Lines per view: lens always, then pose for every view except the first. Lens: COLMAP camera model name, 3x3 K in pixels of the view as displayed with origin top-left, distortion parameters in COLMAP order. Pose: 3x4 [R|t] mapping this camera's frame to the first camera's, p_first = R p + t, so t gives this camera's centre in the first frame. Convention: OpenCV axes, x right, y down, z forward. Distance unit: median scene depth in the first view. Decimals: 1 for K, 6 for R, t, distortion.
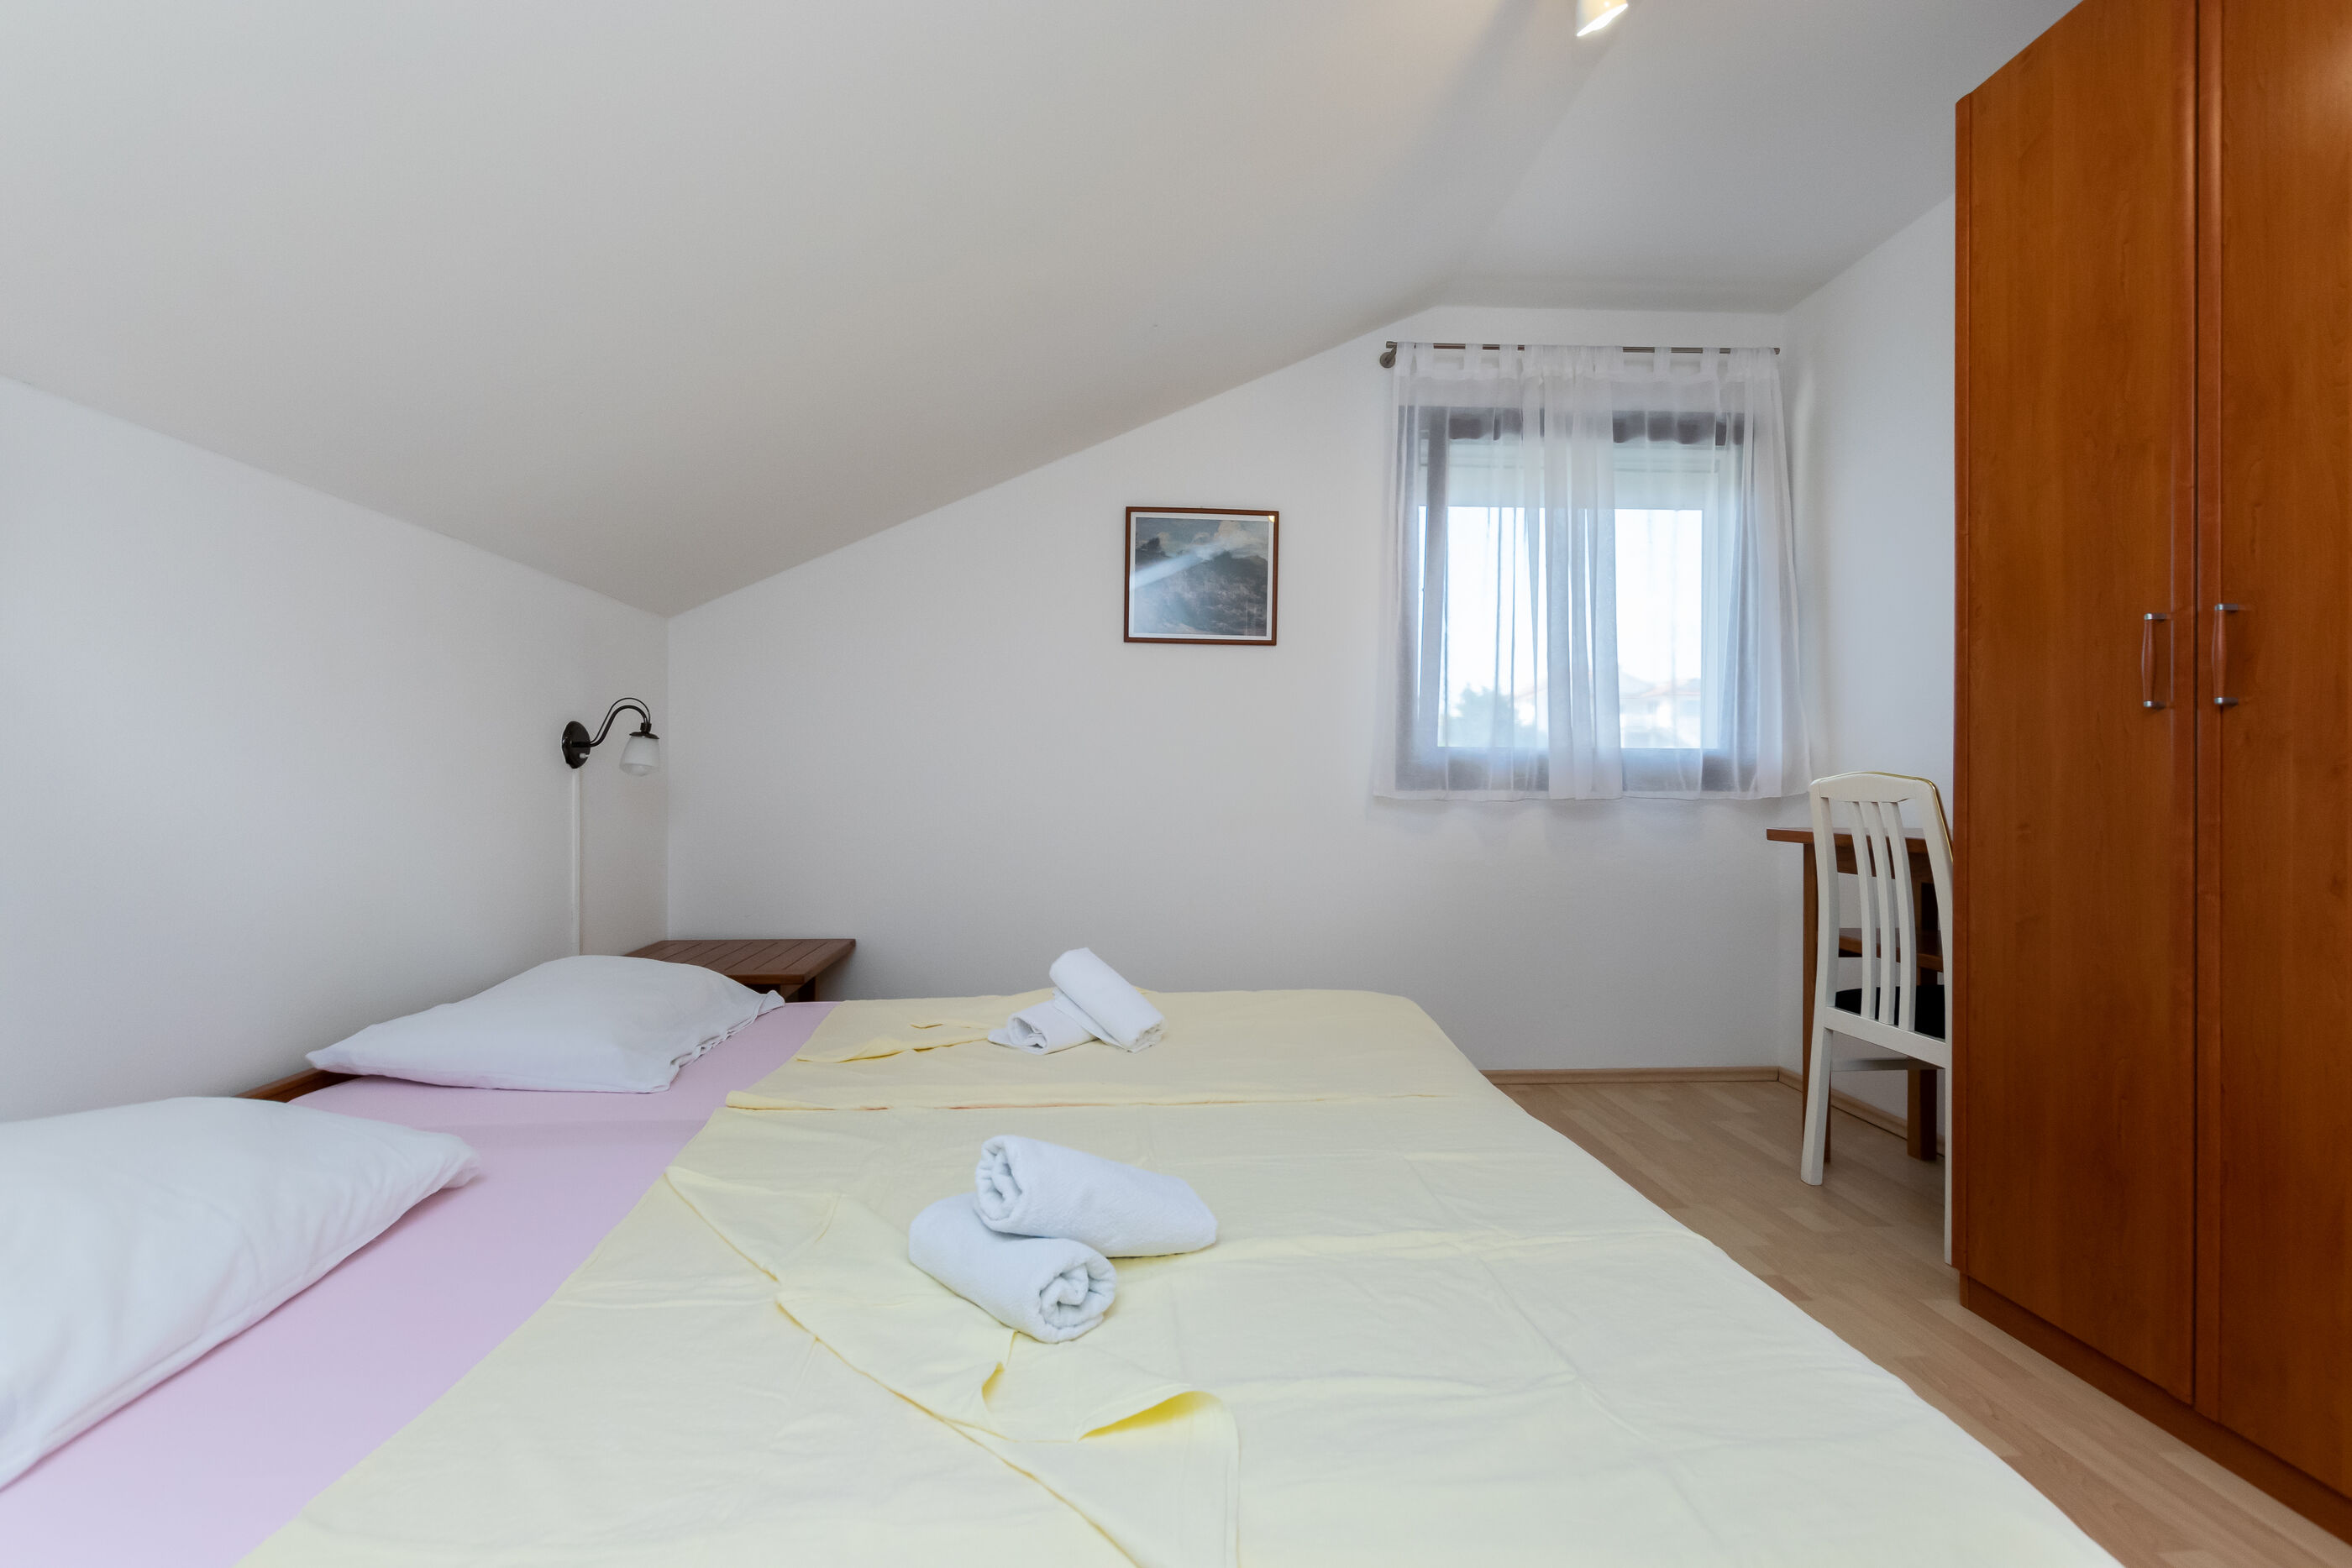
lens RADIAL K [[1033.3, 0, 1176.0], [0, 1033.3, 784.0], [0, 0, 1]] dist [0.002090, 0.000346]
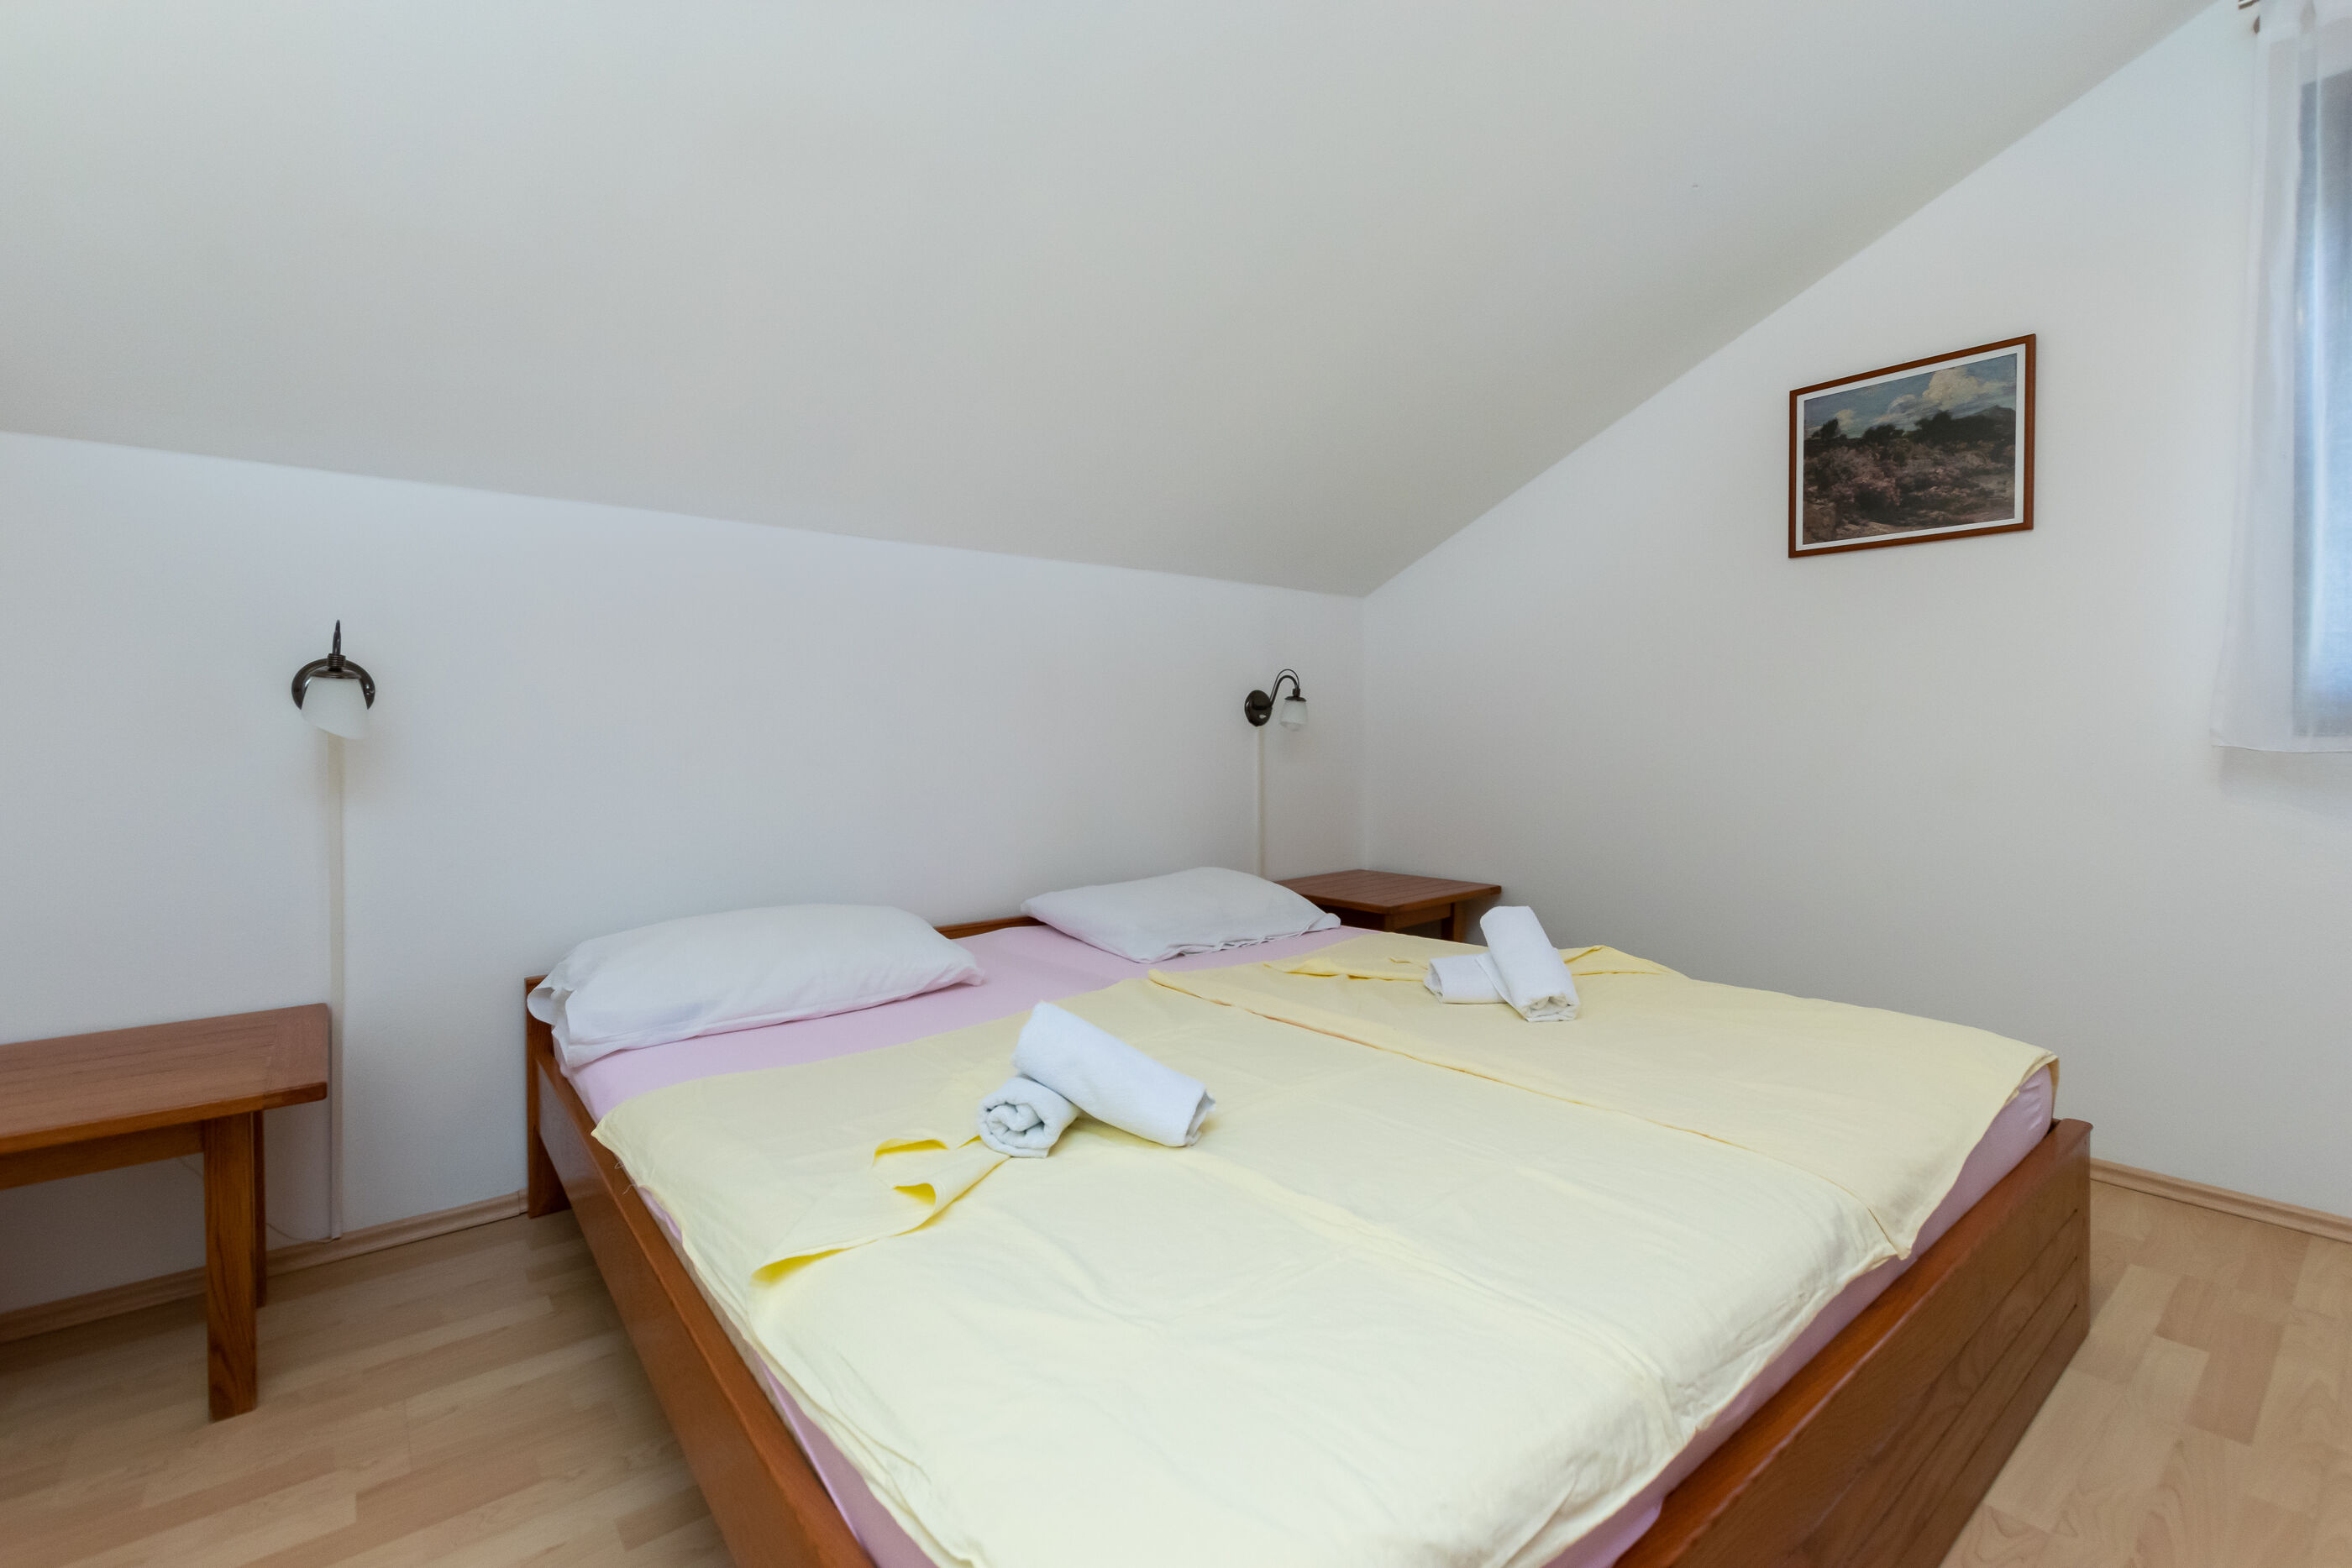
lens RADIAL K [[1077.7, 0, 1229.1], [0, 1077.7, 755.0], [0, 0, 1]] dist [0.002526, 0.000429]
pose [[0.576622, 0.004321, -0.817000, 0.429166], [0.010964, 0.999855, 0.013026, 0.002605], [0.816937, -0.016469, 0.576491, 0.158360]]
